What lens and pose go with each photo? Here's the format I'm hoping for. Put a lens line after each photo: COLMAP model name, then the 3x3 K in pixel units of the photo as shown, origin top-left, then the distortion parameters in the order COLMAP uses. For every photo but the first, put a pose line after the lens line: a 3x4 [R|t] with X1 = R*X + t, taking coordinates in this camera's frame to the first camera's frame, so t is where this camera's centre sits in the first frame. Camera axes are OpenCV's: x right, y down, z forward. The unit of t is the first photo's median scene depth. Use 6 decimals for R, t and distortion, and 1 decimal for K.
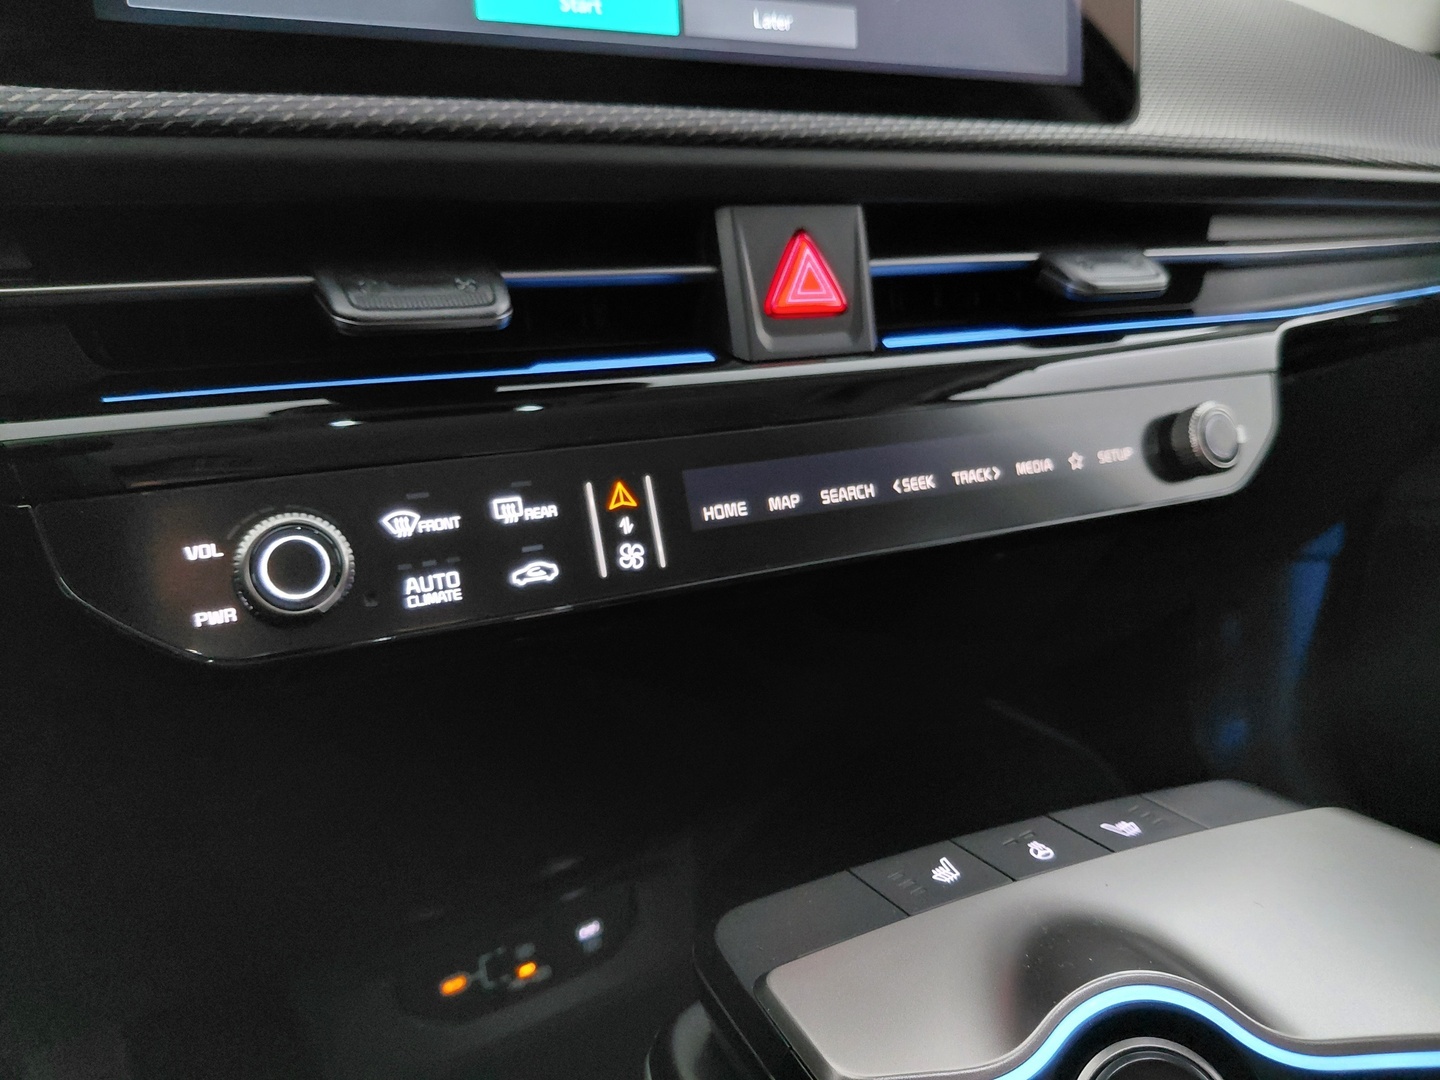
lens RADIAL K [[1050.7, 0, 720.0], [0, 1050.7, 540.0], [0, 0, 1]] dist [-0.027605, -0.001931]
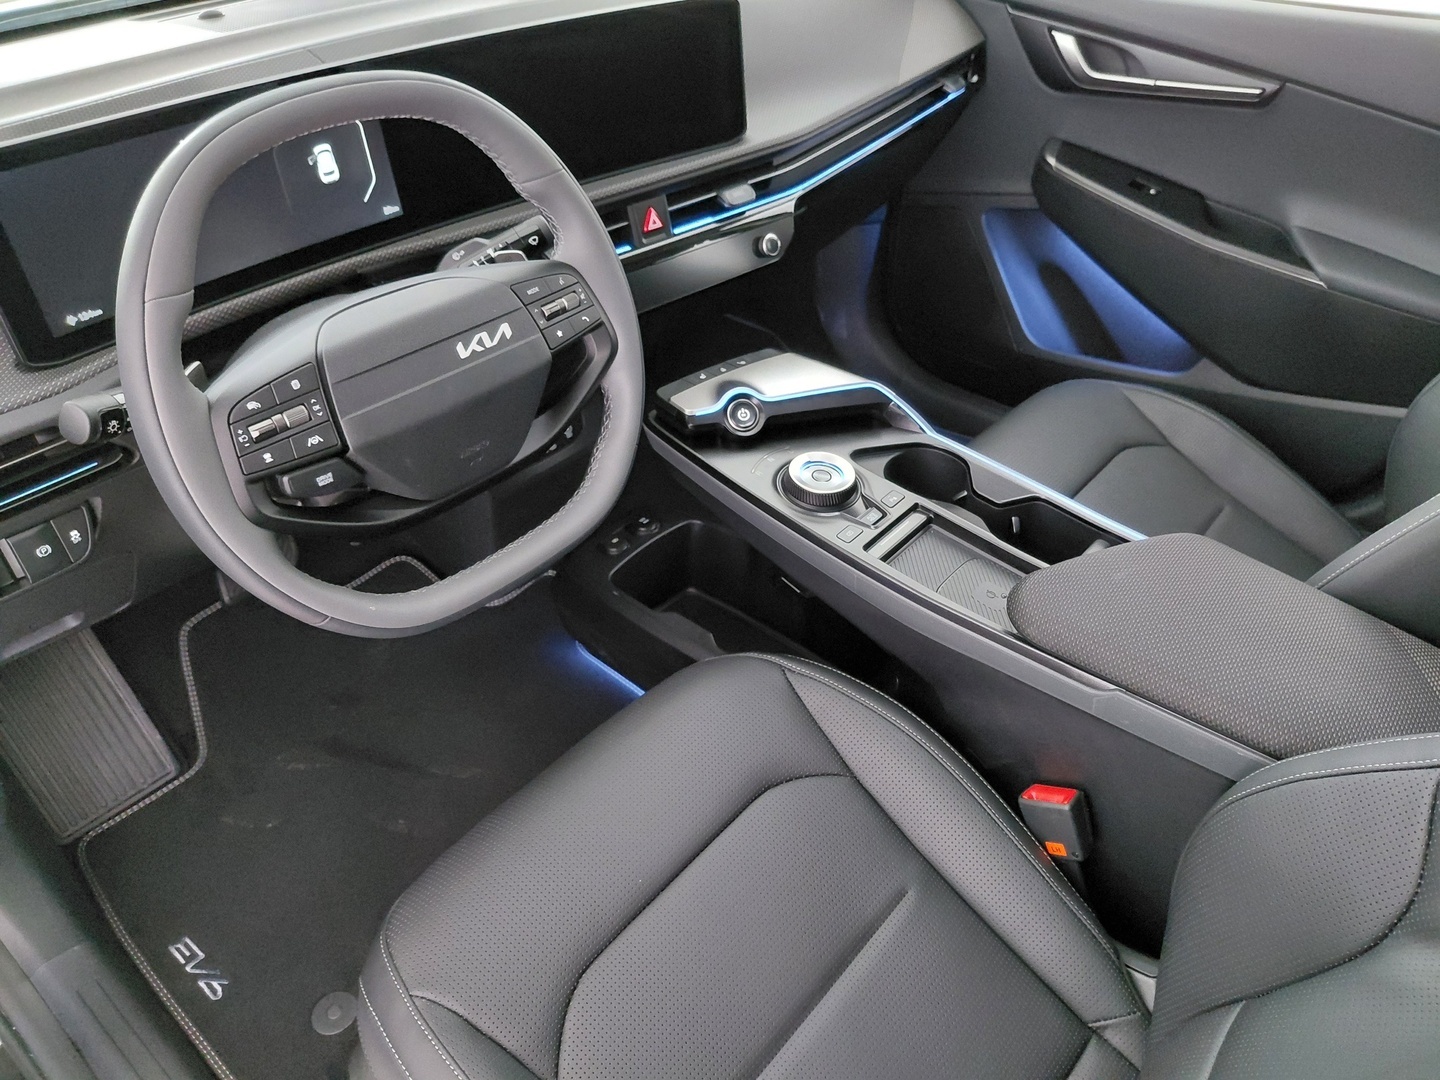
lens RADIAL K [[1050.7, 0, 720.0], [0, 1050.7, 540.0], [0, 0, 1]] dist [-0.027605, -0.001931]
pose [[0.960739, -0.148592, 0.234309, -0.693149], [0.052555, 0.926673, 0.372175, -0.557514], [-0.272430, -0.345249, 0.898101, -2.627182]]
